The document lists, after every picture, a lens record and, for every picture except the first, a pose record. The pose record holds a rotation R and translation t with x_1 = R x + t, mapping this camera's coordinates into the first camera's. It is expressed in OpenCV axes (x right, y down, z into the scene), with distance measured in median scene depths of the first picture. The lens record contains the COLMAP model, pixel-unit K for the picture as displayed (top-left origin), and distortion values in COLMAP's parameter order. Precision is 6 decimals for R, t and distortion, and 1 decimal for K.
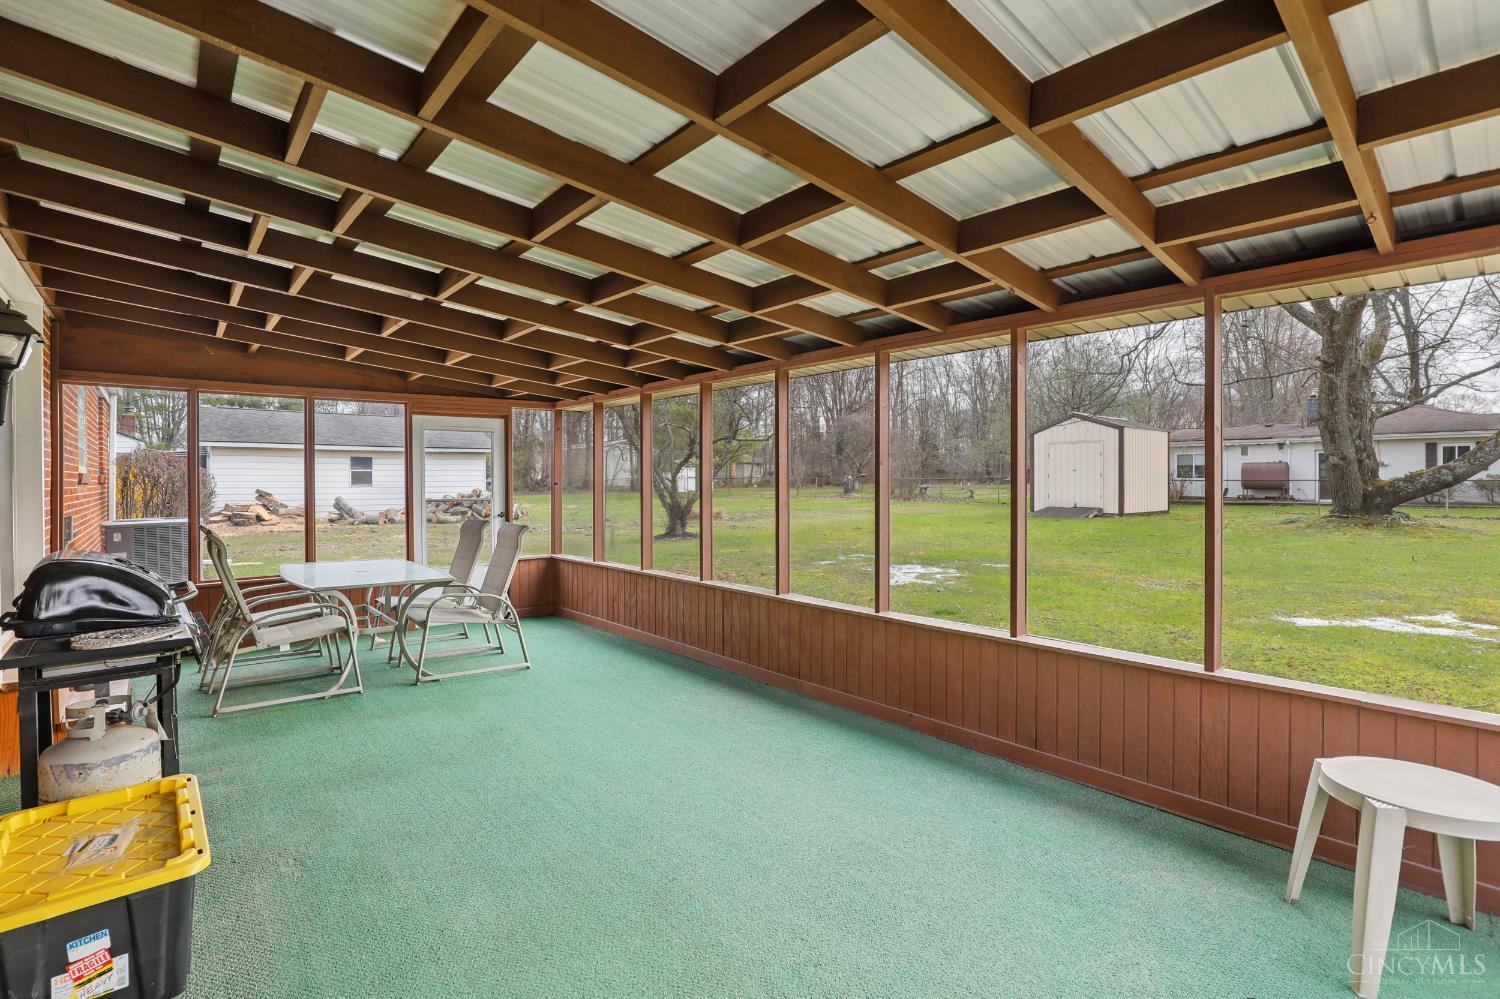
lens RADIAL K [[689.1, 0, 751.3], [0, 689.1, 475.2], [0, 0, 1]] dist [-0.034882, -0.000354]
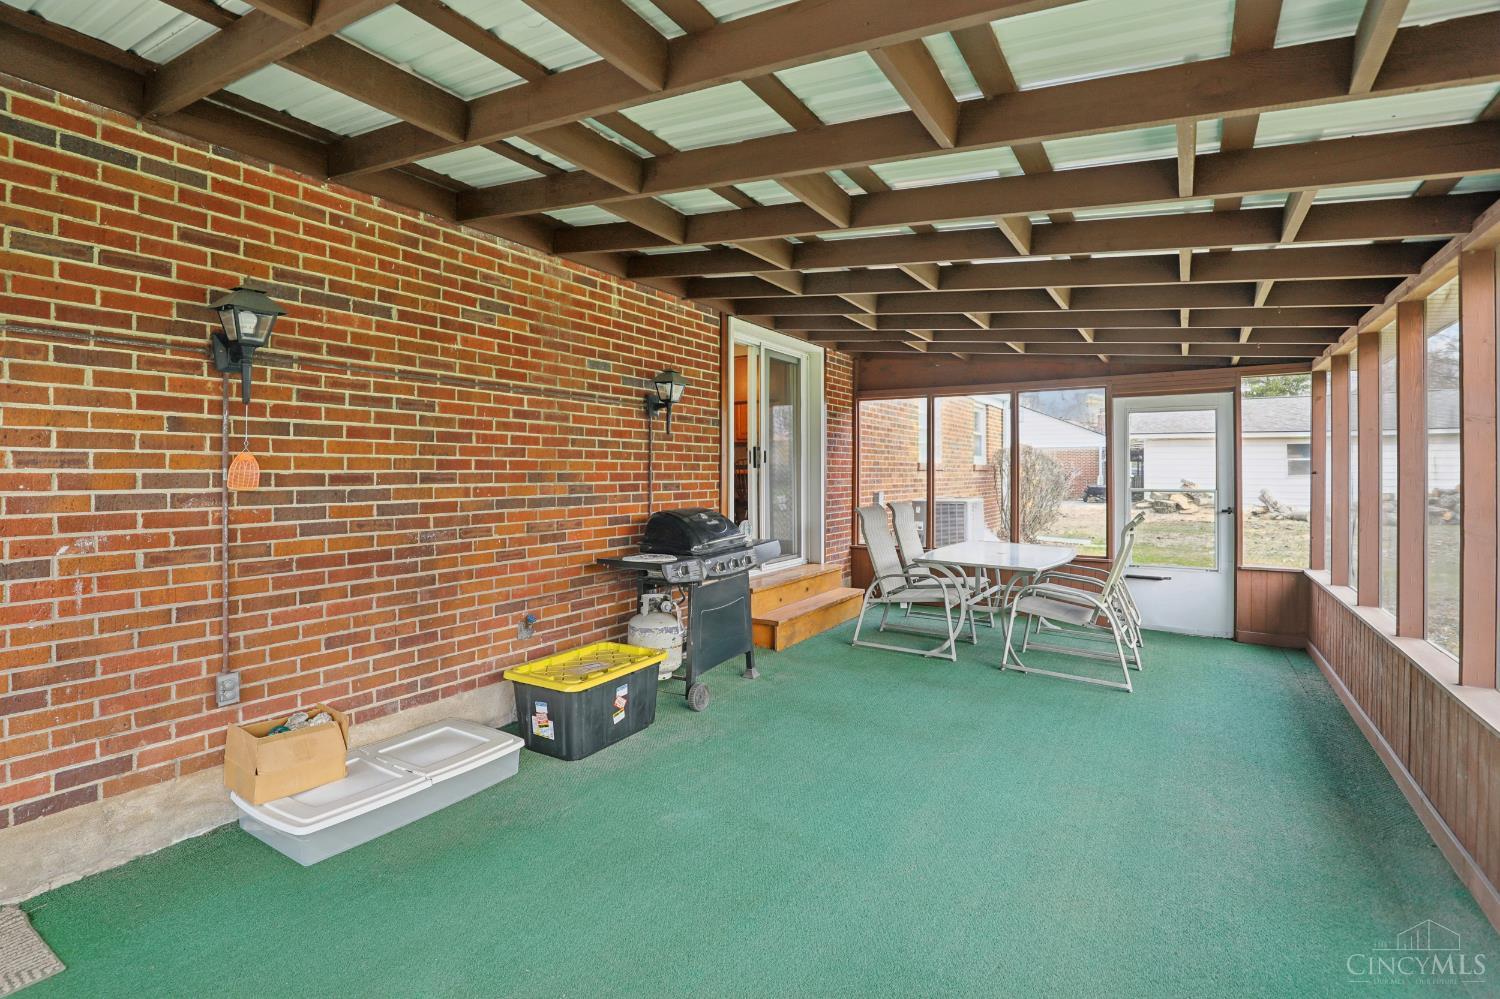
lens RADIAL K [[697.5, 0, 750.6], [0, 697.5, 470.2], [0, 0, 1]] dist [-0.024671, 0.000665]
pose [[0.289670, 0.003644, -0.957120, 0.117993], [0.002649, 0.999986, 0.004609, 0.001977], [0.957123, -0.003870, 0.289656, 0.106712]]
